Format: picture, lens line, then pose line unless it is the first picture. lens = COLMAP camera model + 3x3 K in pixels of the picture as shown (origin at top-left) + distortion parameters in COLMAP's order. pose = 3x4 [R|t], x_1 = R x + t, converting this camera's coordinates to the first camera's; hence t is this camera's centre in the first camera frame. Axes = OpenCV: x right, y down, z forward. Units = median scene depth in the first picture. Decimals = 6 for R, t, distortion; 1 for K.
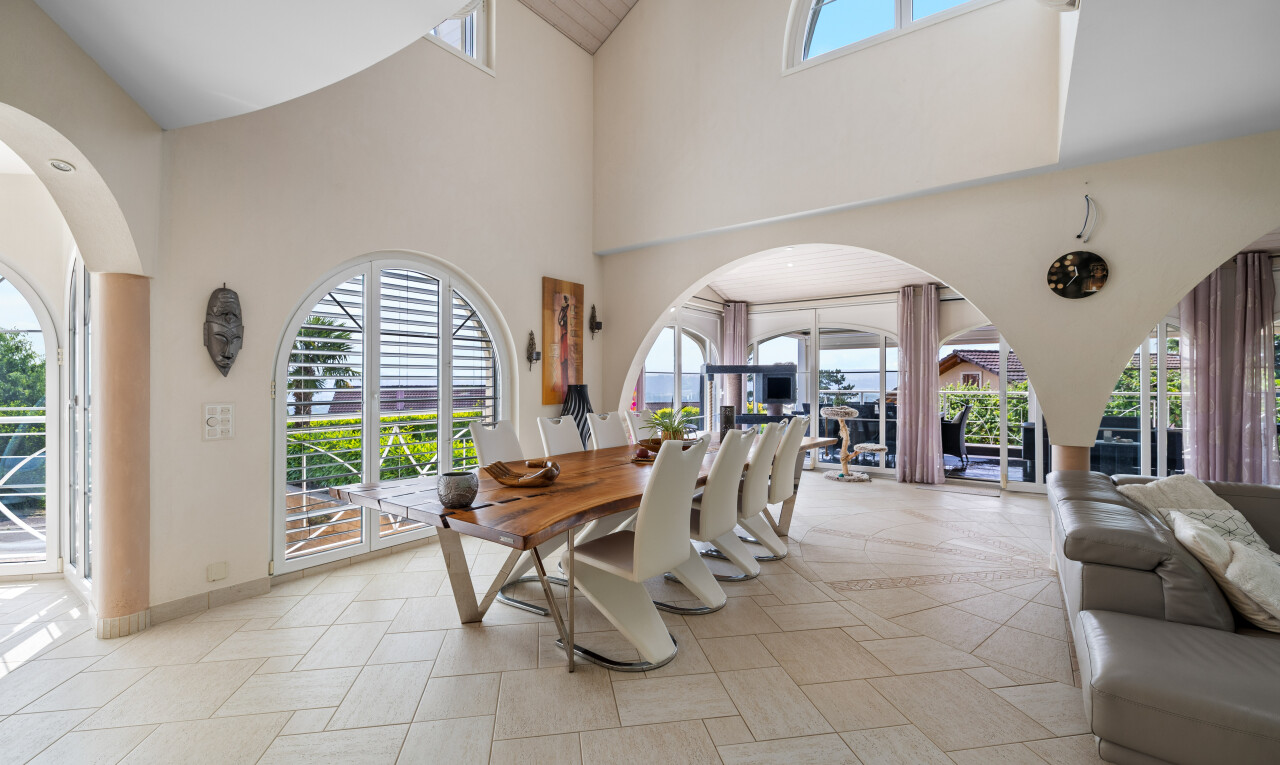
lens RADIAL K [[536.7, 0, 636.5], [0, 536.7, 384.5], [0, 0, 1]] dist [0.000131, -0.000019]
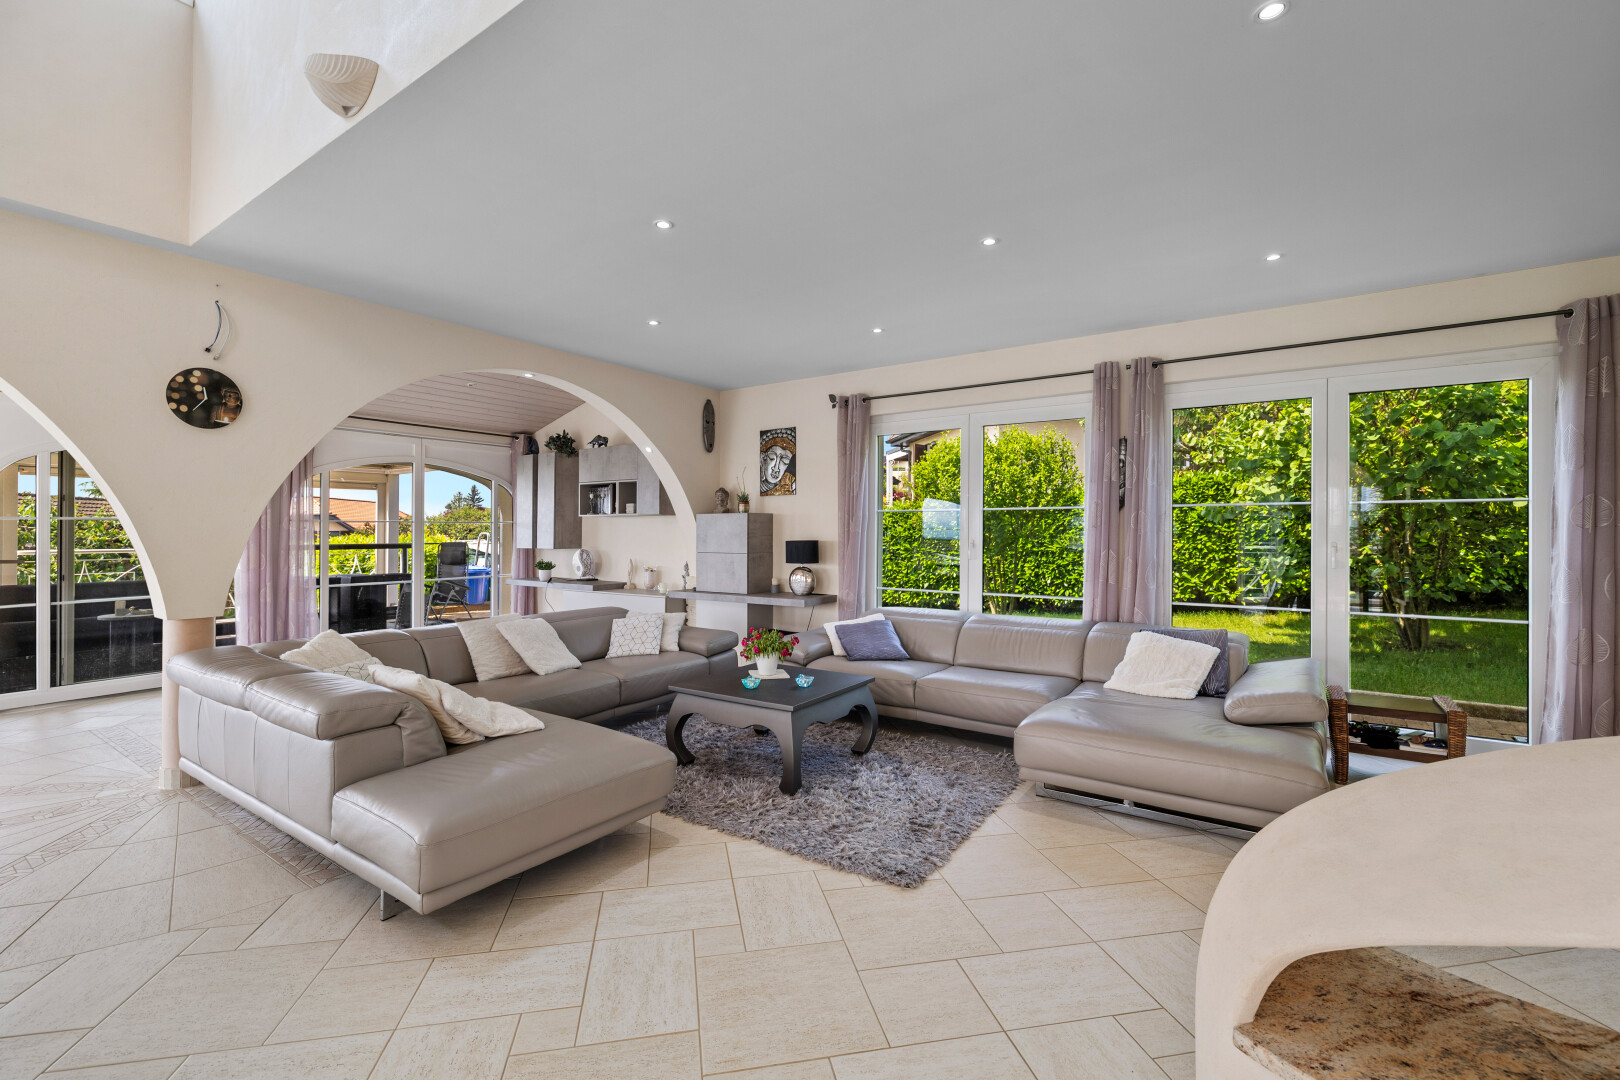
lens RADIAL K [[692.1, 0, 805.5], [0, 692.1, 530.2], [0, 0, 1]] dist [-0.000112, 0.000161]
pose [[-0.020951, 0.005907, 0.999763, -0.204432], [0.004903, 0.999971, -0.005805, -0.001913], [-0.999768, 0.004780, -0.020980, 0.148506]]
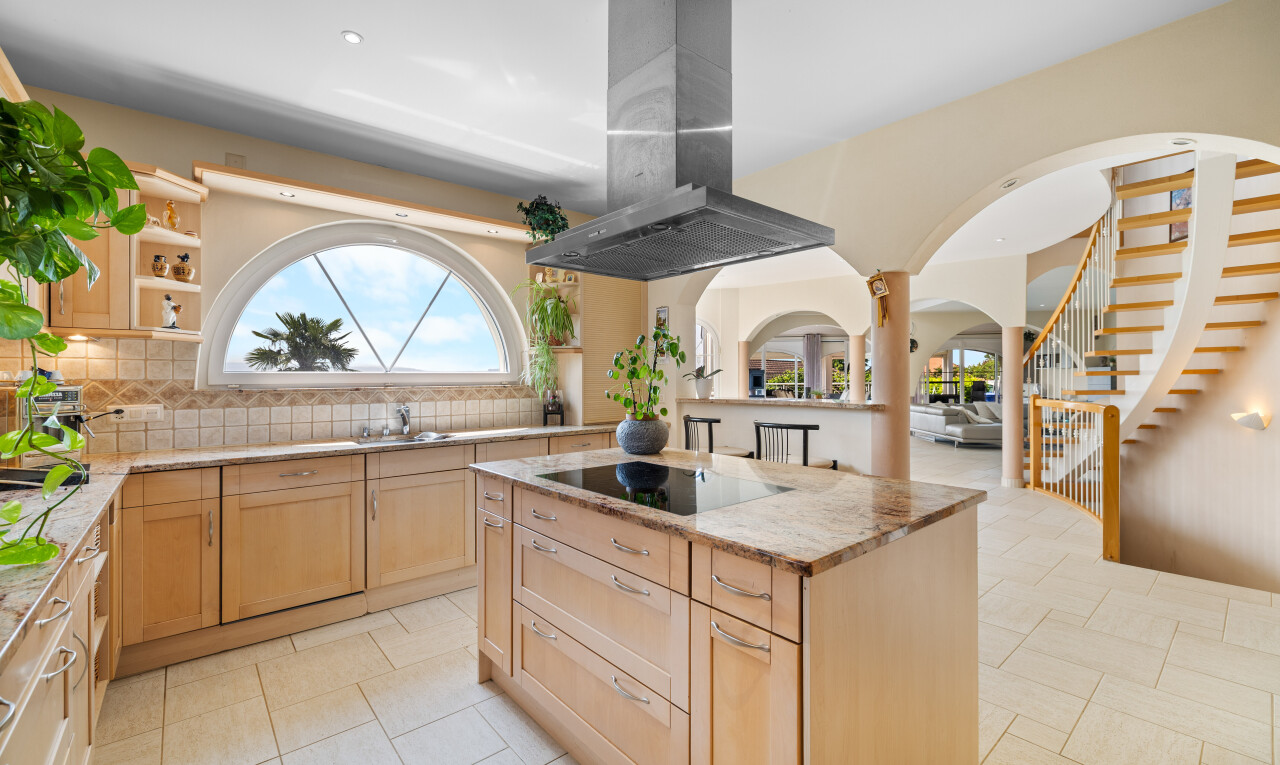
lens RADIAL K [[536.7, 0, 636.5], [0, 536.7, 384.5], [0, 0, 1]] dist [0.000131, -0.000019]
pose [[0.859173, -0.006539, 0.511643, -2.454397], [0.000698, 0.999932, 0.011608, -0.001321], [-0.511684, -0.009616, 0.859120, -1.046563]]
